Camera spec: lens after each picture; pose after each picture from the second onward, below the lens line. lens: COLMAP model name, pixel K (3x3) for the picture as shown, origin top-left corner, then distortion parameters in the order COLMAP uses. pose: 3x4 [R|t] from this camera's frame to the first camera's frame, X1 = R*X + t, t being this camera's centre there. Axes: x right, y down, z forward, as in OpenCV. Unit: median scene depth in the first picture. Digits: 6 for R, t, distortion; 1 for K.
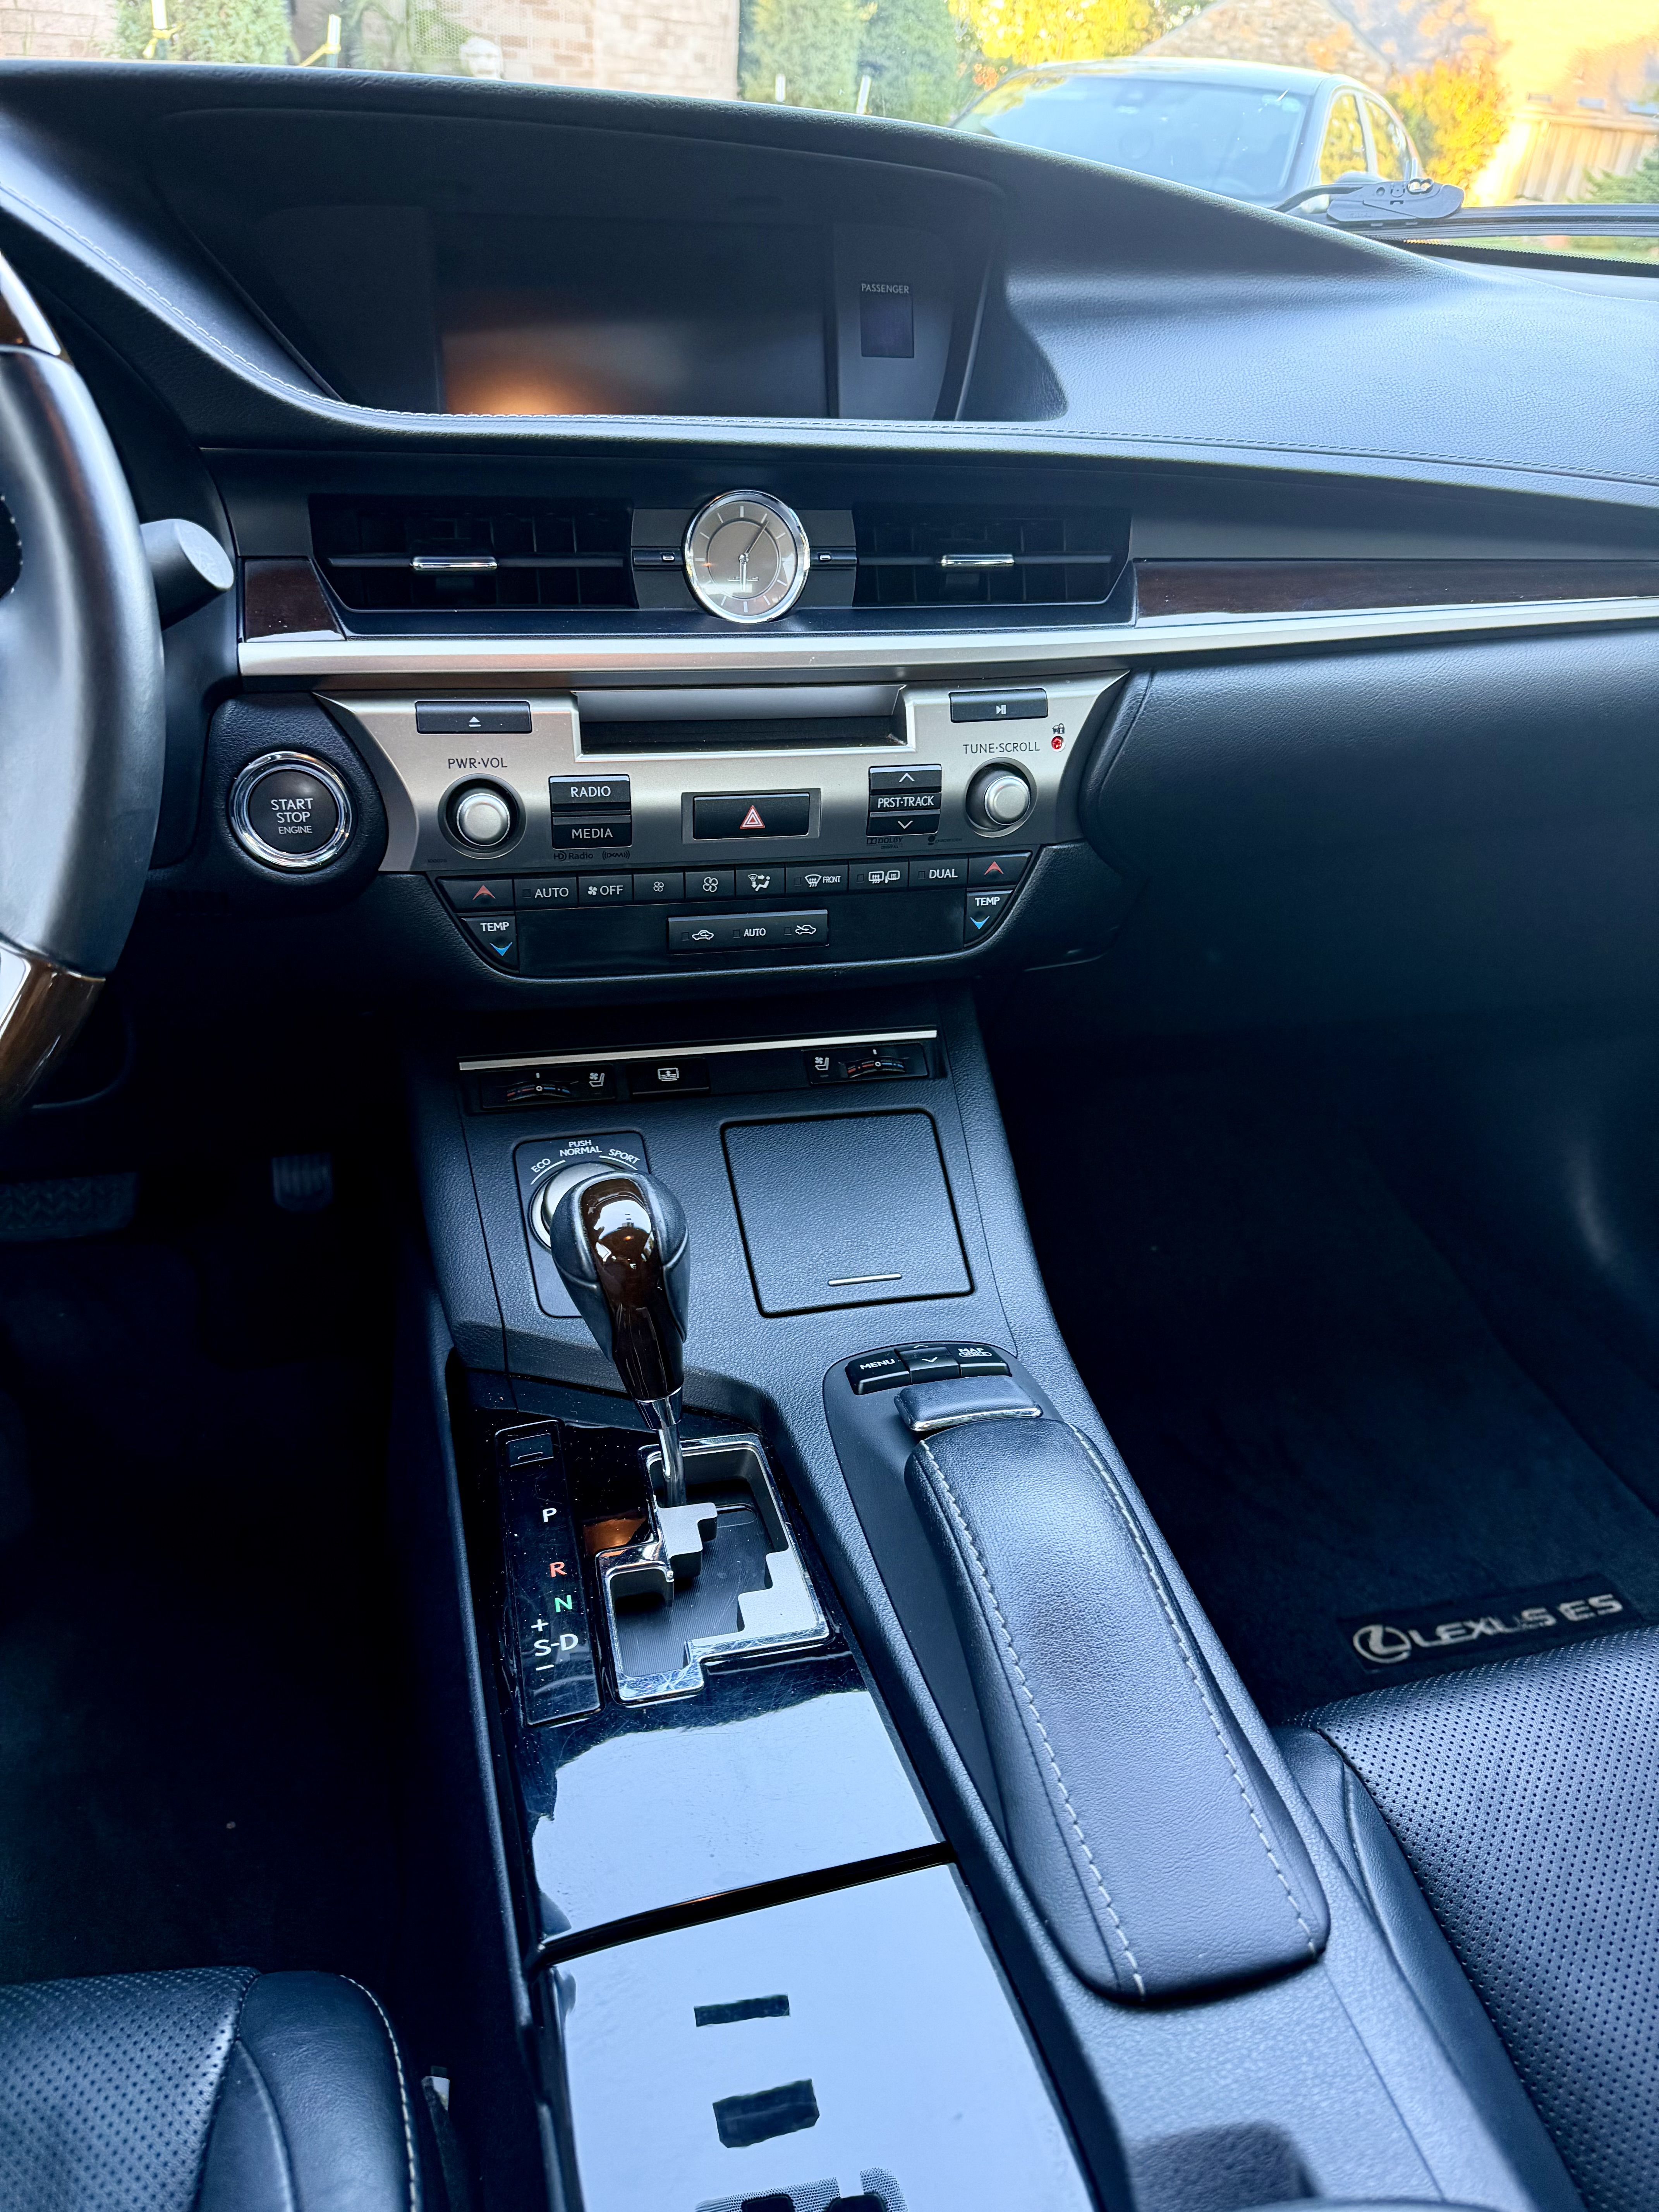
lens RADIAL K [[1610.1, 0, 829.5], [0, 1610.1, 1106.0], [0, 0, 1]] dist [0.055222, -0.094087]
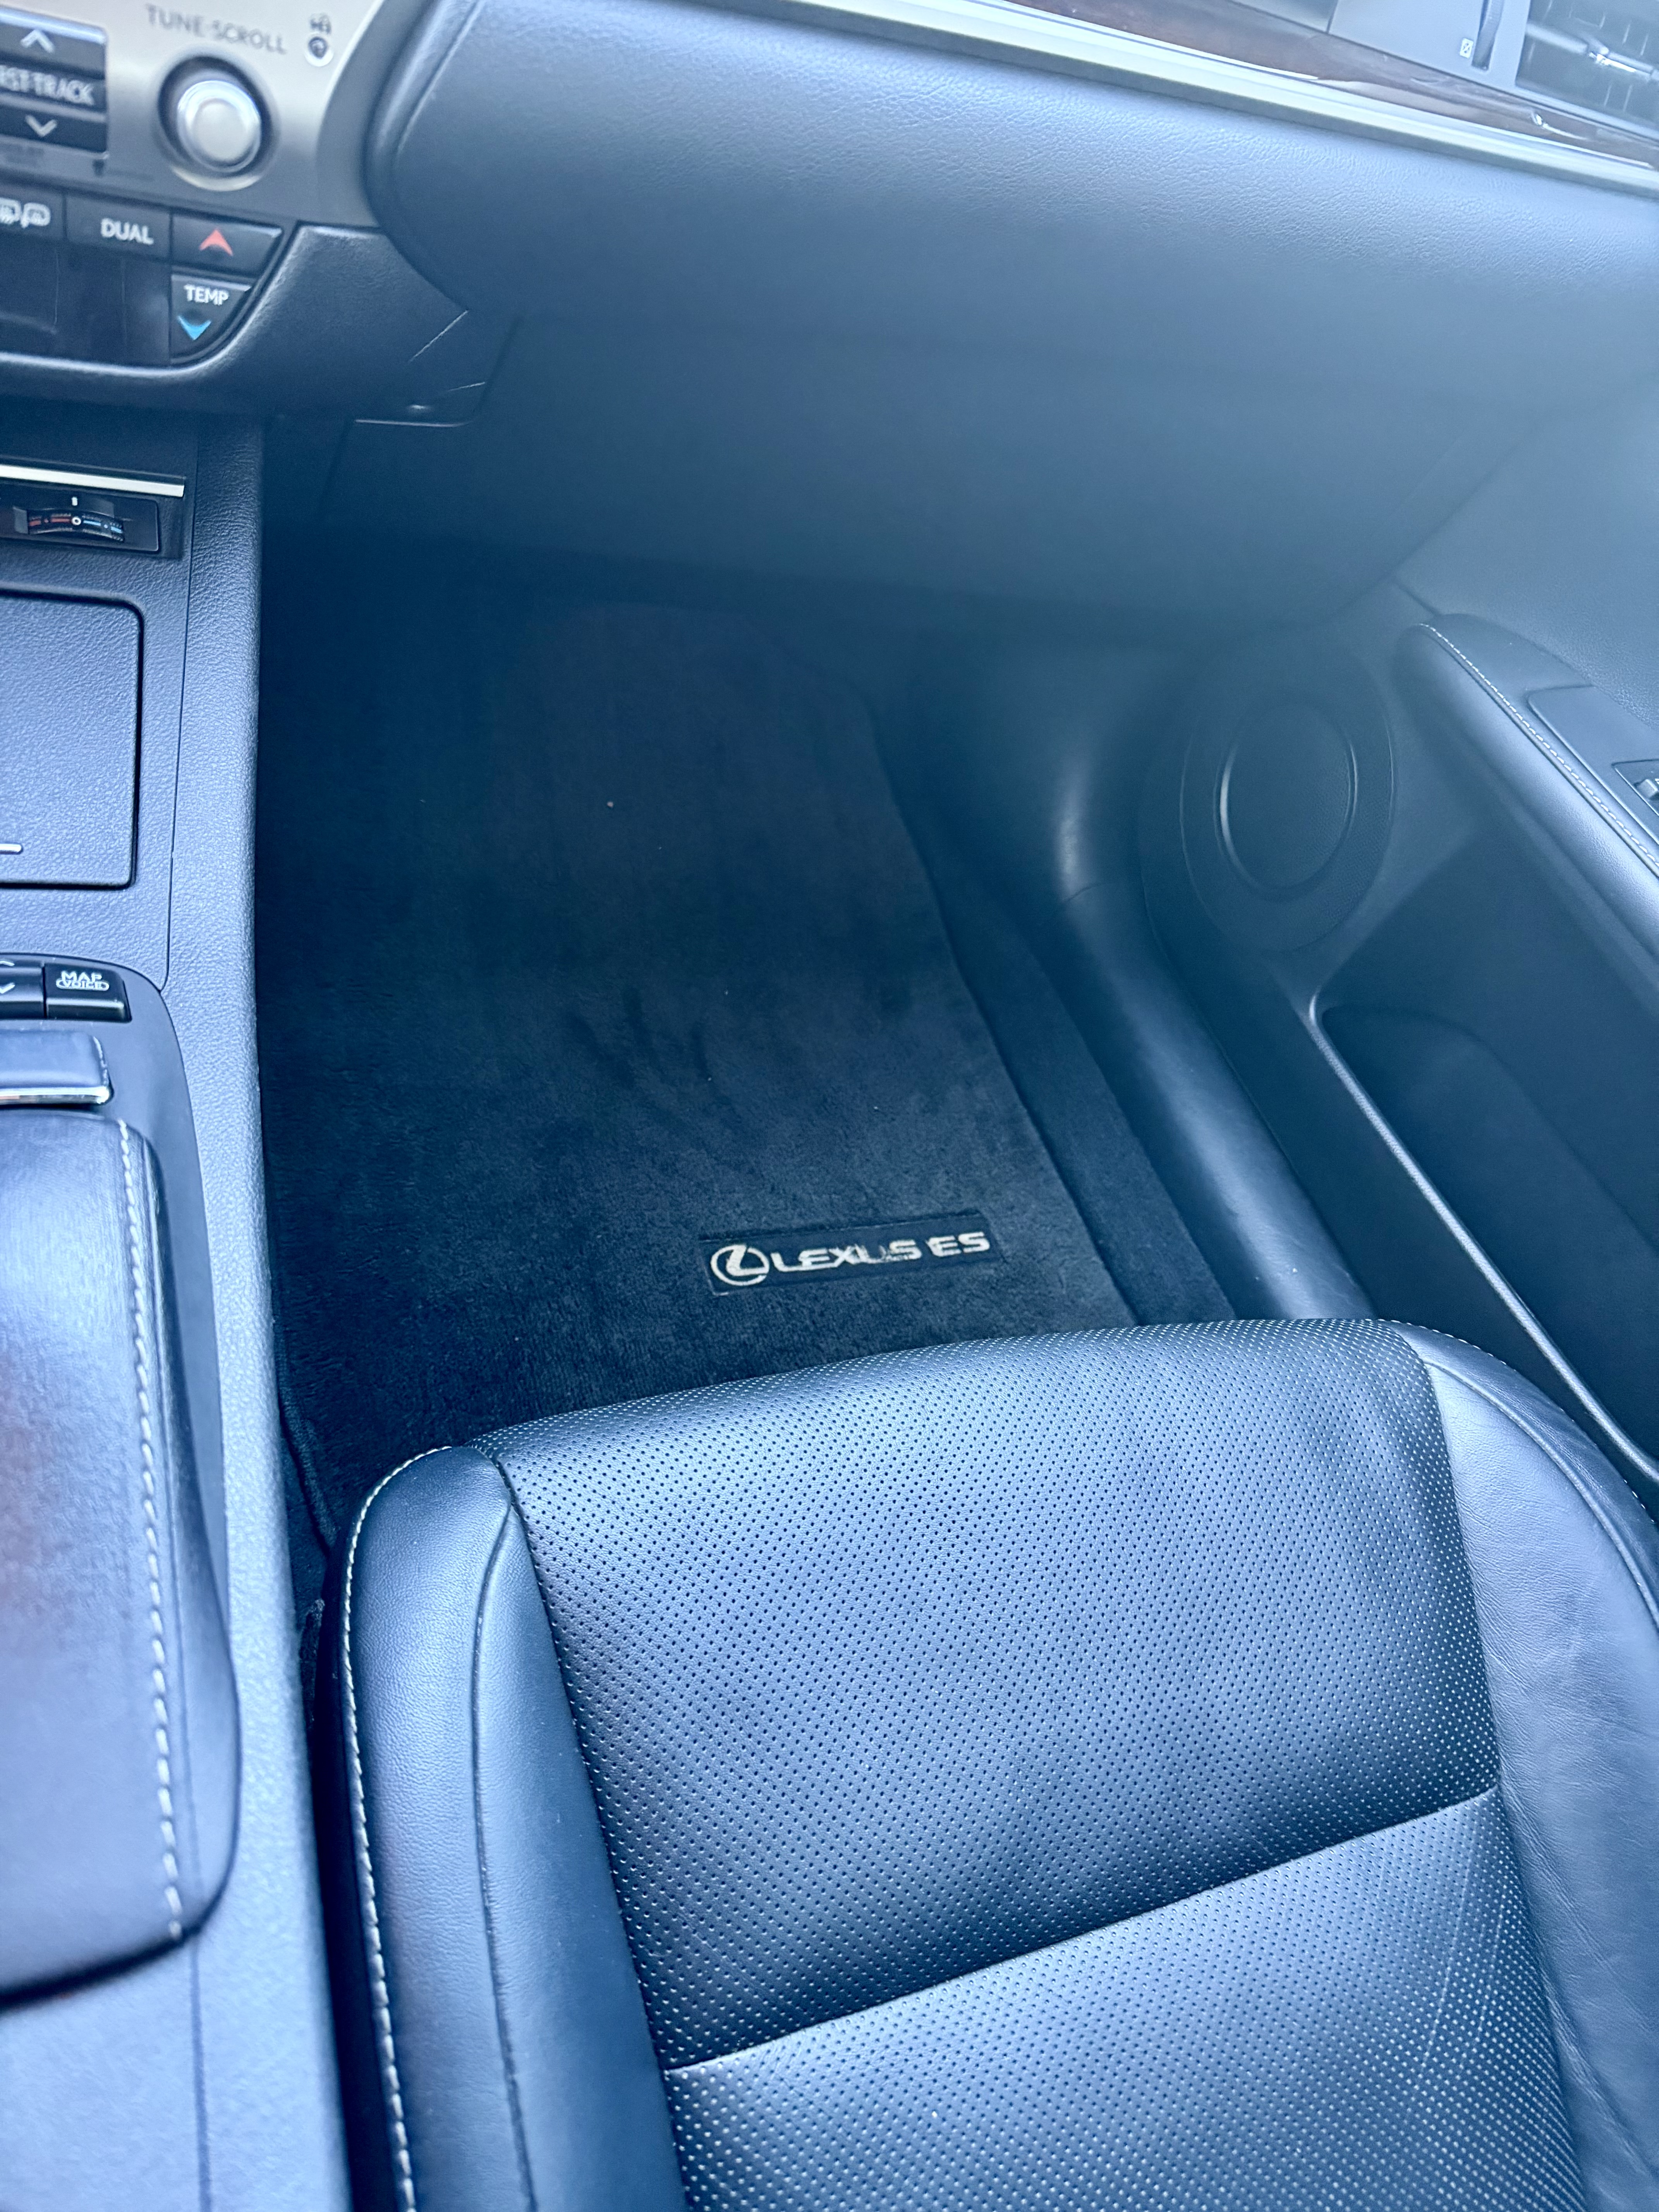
lens RADIAL K [[1581.2, 0, 829.5], [0, 1581.2, 1106.0], [0, 0, 1]] dist [-0.005012, 0.000472]
pose [[0.961880, 0.103039, 0.253319, 0.195379], [-0.177420, 0.940029, 0.291320, -0.044556], [-0.208110, -0.325158, 0.922476, 0.223230]]
